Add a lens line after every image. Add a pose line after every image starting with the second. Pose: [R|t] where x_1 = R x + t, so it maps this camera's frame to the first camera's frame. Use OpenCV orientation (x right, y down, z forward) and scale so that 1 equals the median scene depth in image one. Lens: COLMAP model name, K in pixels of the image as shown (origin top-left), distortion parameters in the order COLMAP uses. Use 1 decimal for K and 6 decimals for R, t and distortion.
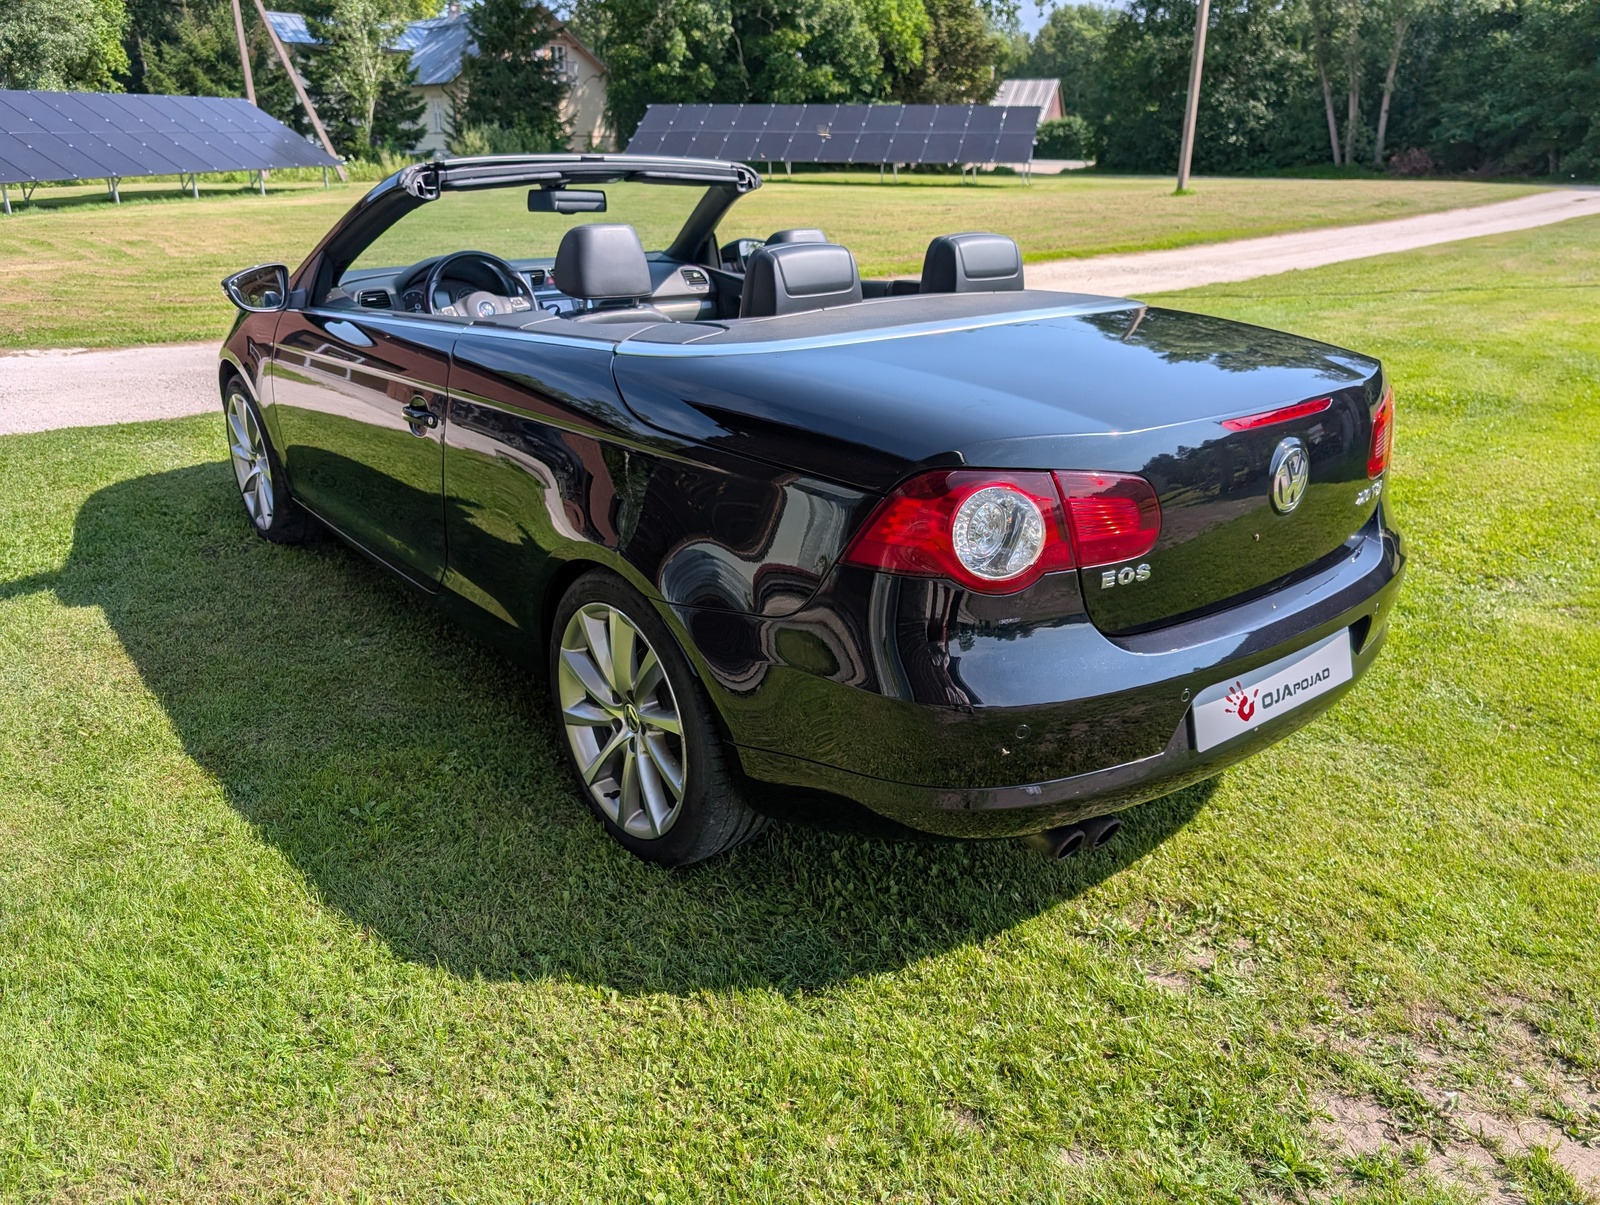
lens RADIAL K [[1155.5, 0, 820.1], [0, 1155.5, 573.4], [0, 0, 1]] dist [0.019605, -0.015549]
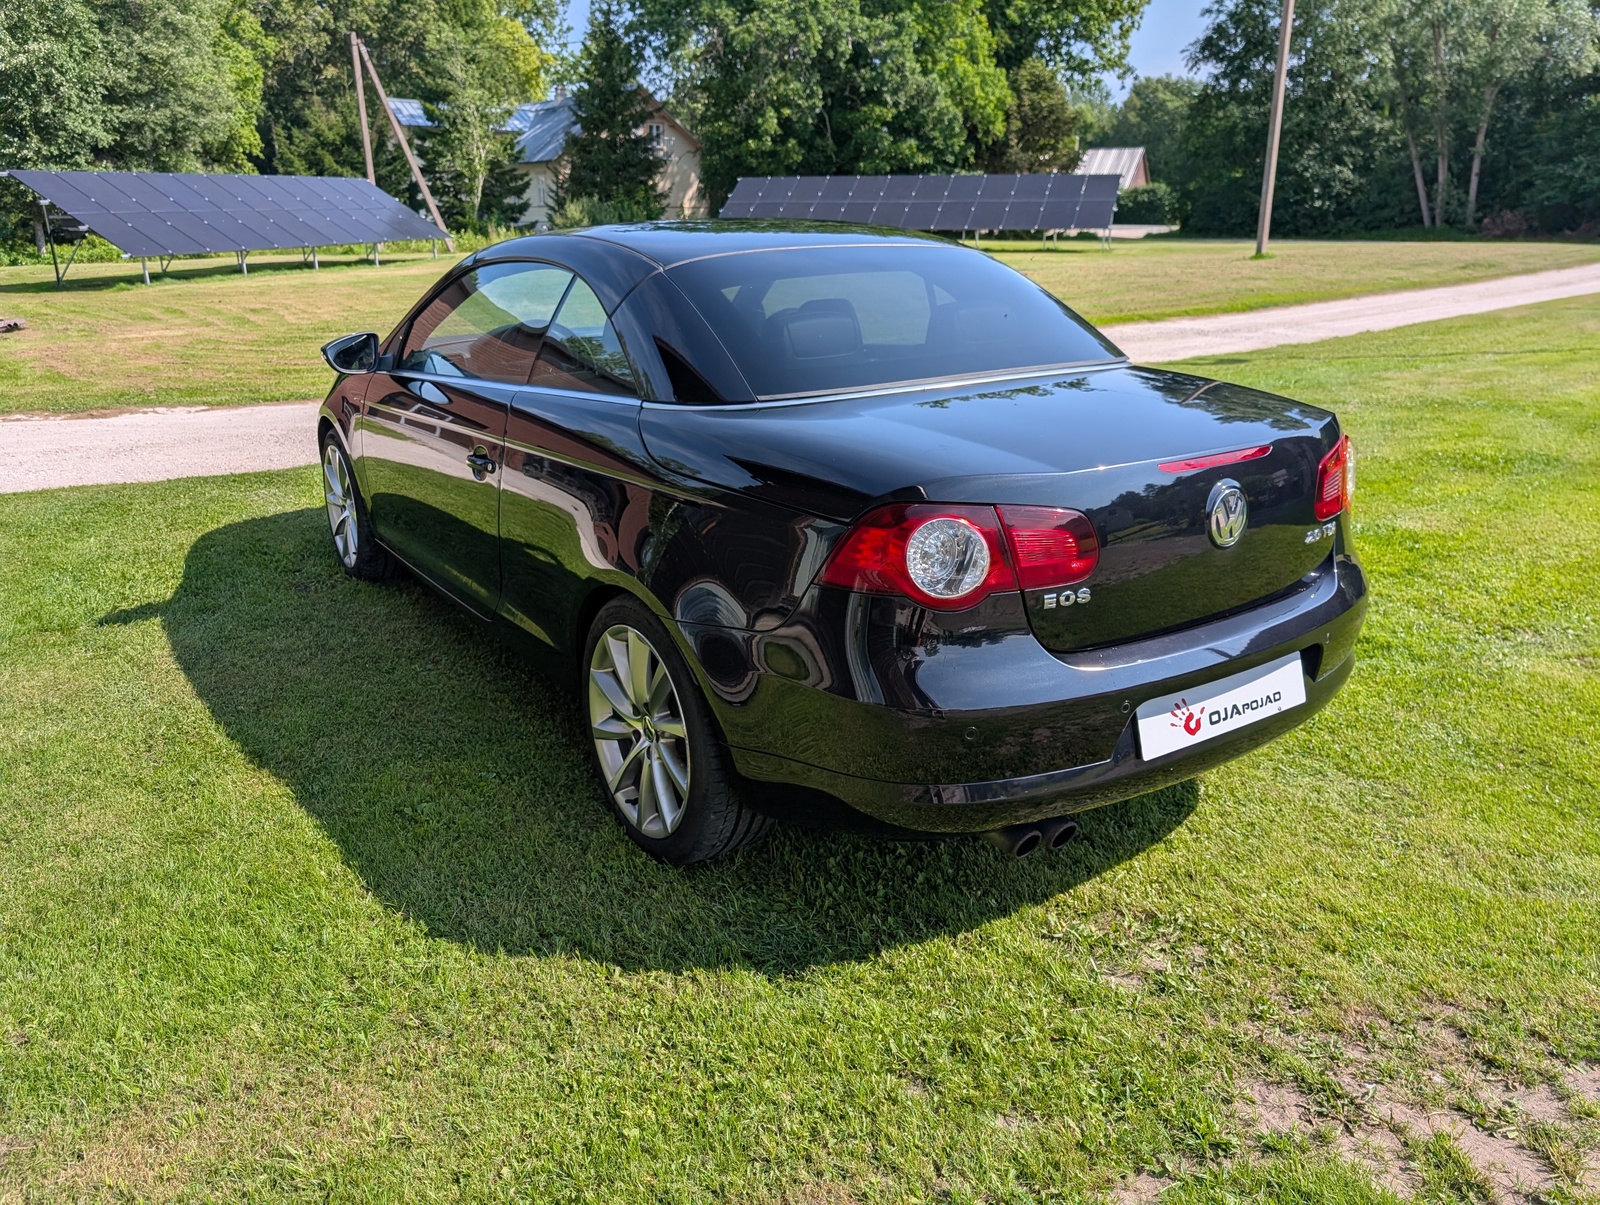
lens RADIAL K [[1155.5, 0, 814.4], [0, 1155.5, 546.4], [0, 0, 1]] dist [0.019605, -0.015549]
pose [[0.996966, 0.011105, -0.077044, 0.074800], [-0.016788, 0.997153, -0.073511, 0.026222], [0.076008, 0.074582, 0.994314, -0.104019]]
